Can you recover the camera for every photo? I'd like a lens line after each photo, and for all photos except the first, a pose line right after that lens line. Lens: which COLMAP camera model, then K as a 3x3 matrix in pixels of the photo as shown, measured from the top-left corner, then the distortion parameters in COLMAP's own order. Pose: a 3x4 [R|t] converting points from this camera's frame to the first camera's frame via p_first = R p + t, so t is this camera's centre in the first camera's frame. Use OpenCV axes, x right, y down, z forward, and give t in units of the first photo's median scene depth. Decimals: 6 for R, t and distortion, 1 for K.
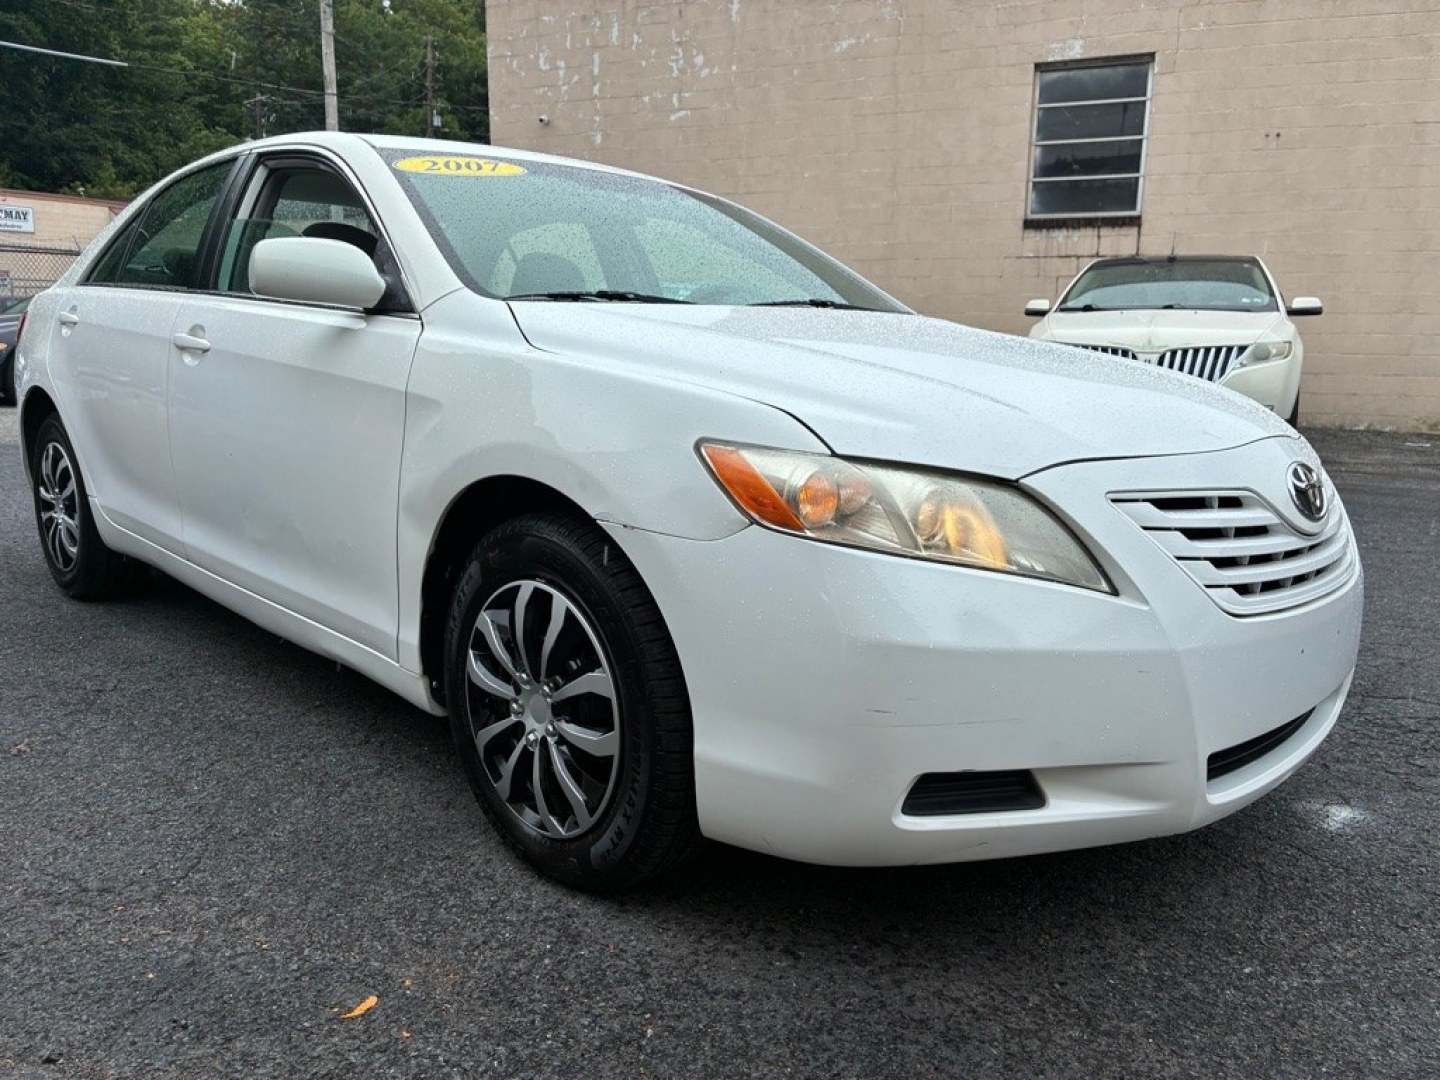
lens RADIAL K [[1090.4, 0, 712.0], [0, 1090.4, 534.2], [0, 0, 1]] dist [0.058842, -0.091351]
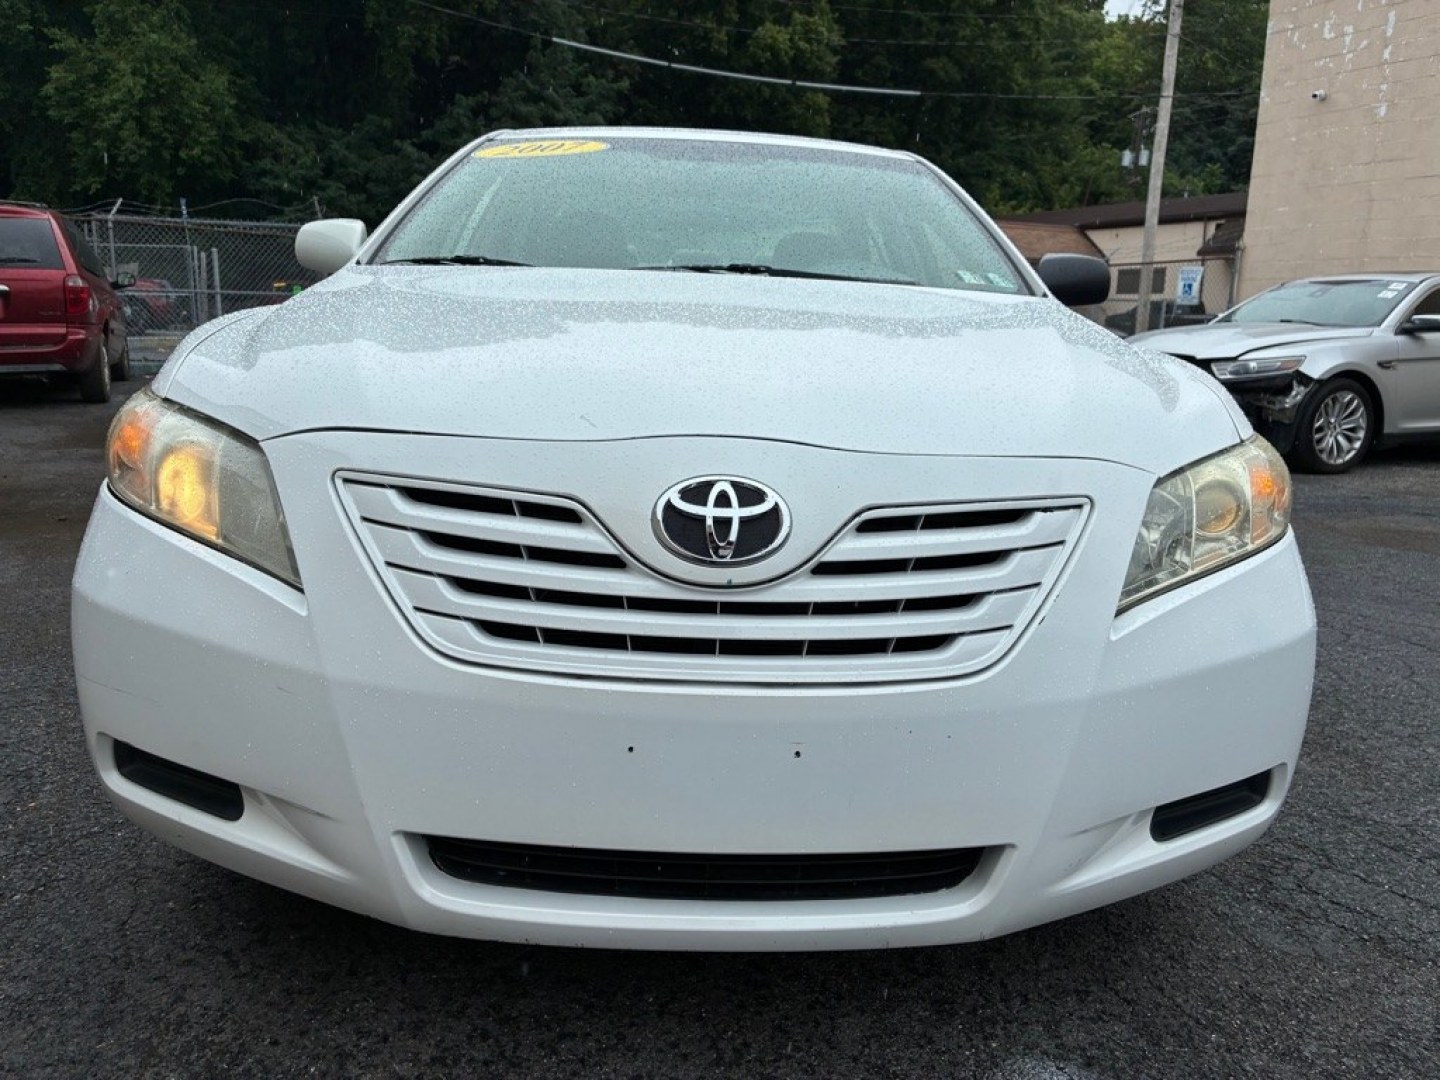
lens RADIAL K [[1090.4, 0, 725.3], [0, 1090.4, 531.4], [0, 0, 1]] dist [0.058842, -0.091351]
pose [[0.737000, 0.137465, -0.661766, 0.118586], [-0.145254, 0.988435, 0.043555, -0.007404], [0.660100, 0.064024, 0.748444, 0.062552]]
